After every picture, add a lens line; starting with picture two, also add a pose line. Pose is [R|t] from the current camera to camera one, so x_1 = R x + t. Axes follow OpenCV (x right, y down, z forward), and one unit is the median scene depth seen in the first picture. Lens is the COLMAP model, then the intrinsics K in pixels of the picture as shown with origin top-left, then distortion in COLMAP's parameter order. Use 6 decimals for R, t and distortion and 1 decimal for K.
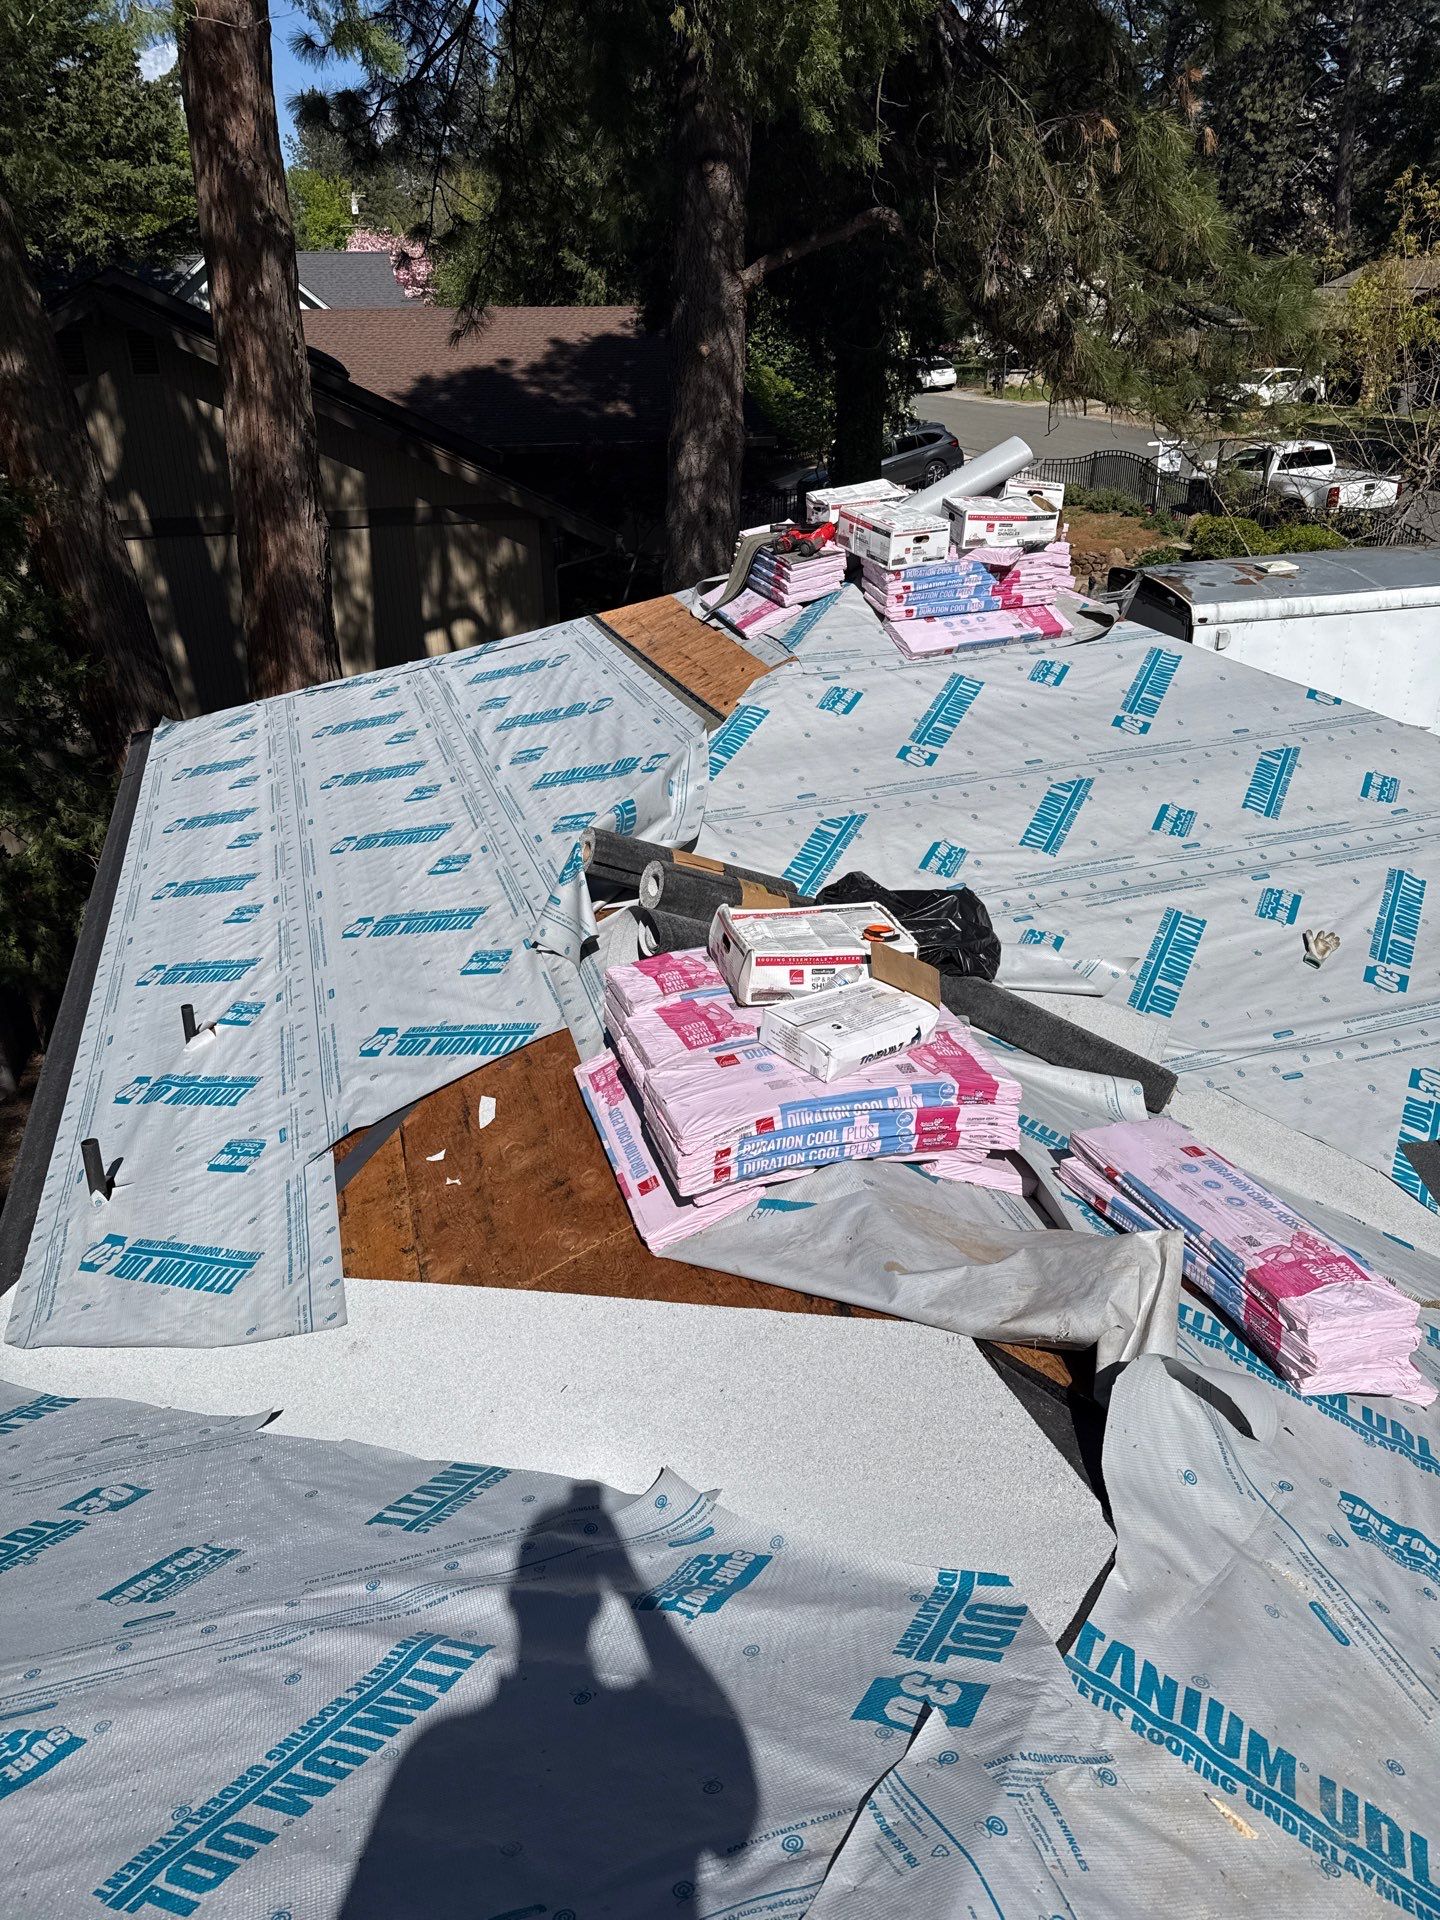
lens RADIAL K [[1346.5, 0, 718.1], [0, 1346.5, 960.8], [0, 0, 1]] dist [0.063588, -0.004818]
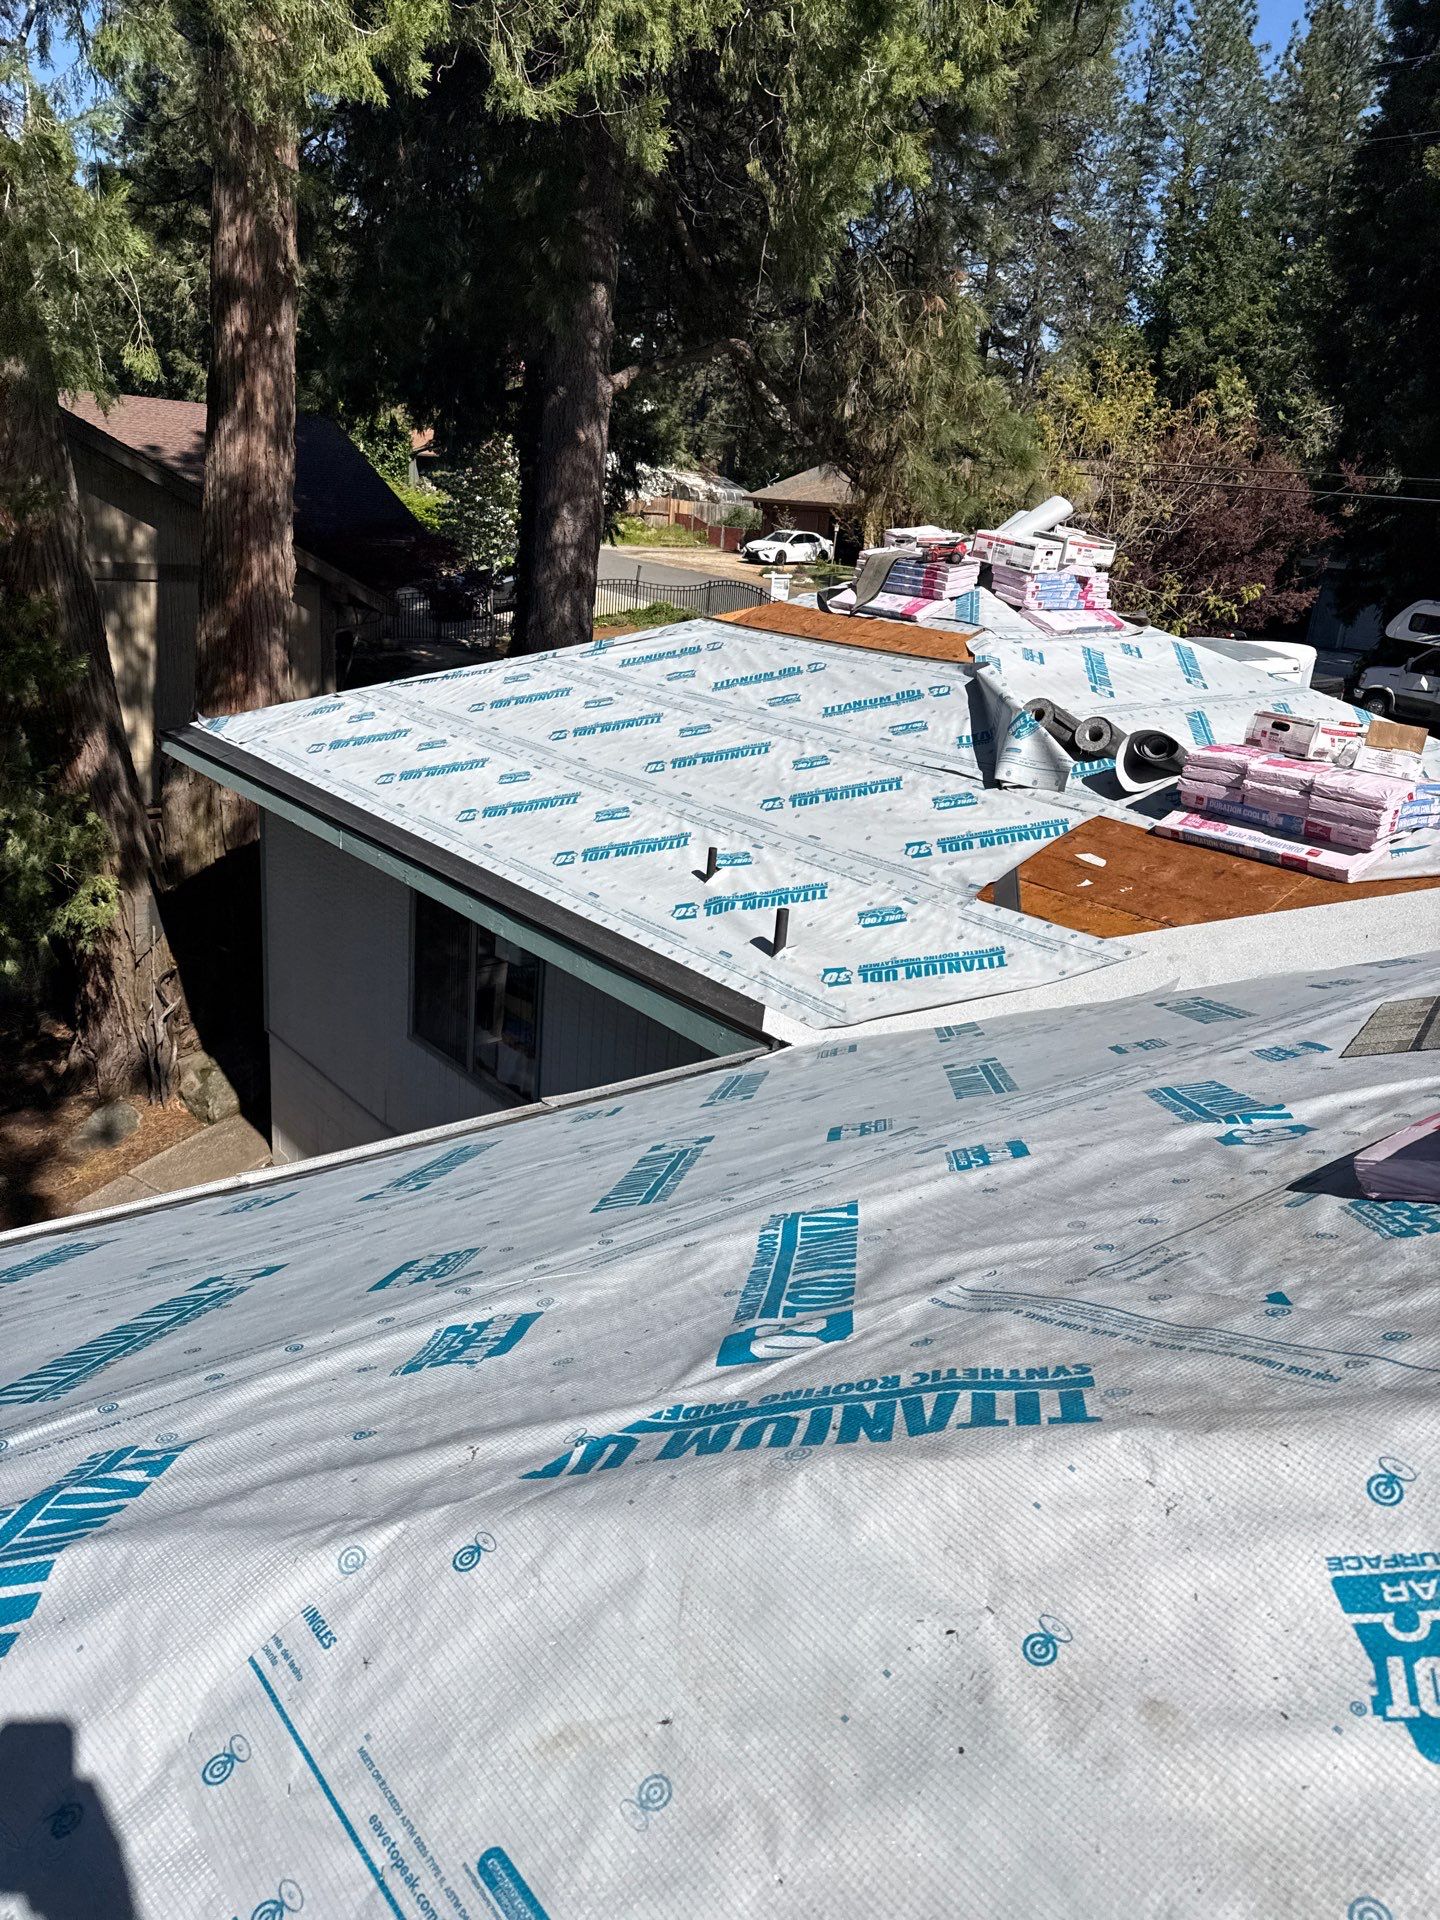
lens RADIAL K [[1346.5, 0, 727.3], [0, 1346.5, 965.0], [0, 0, 1]] dist [0.063588, -0.004818]
pose [[0.927020, -0.038338, 0.373047, -0.681474], [0.072737, 0.994251, -0.078571, 0.194235], [-0.367890, 0.099972, 0.924480, -0.132913]]
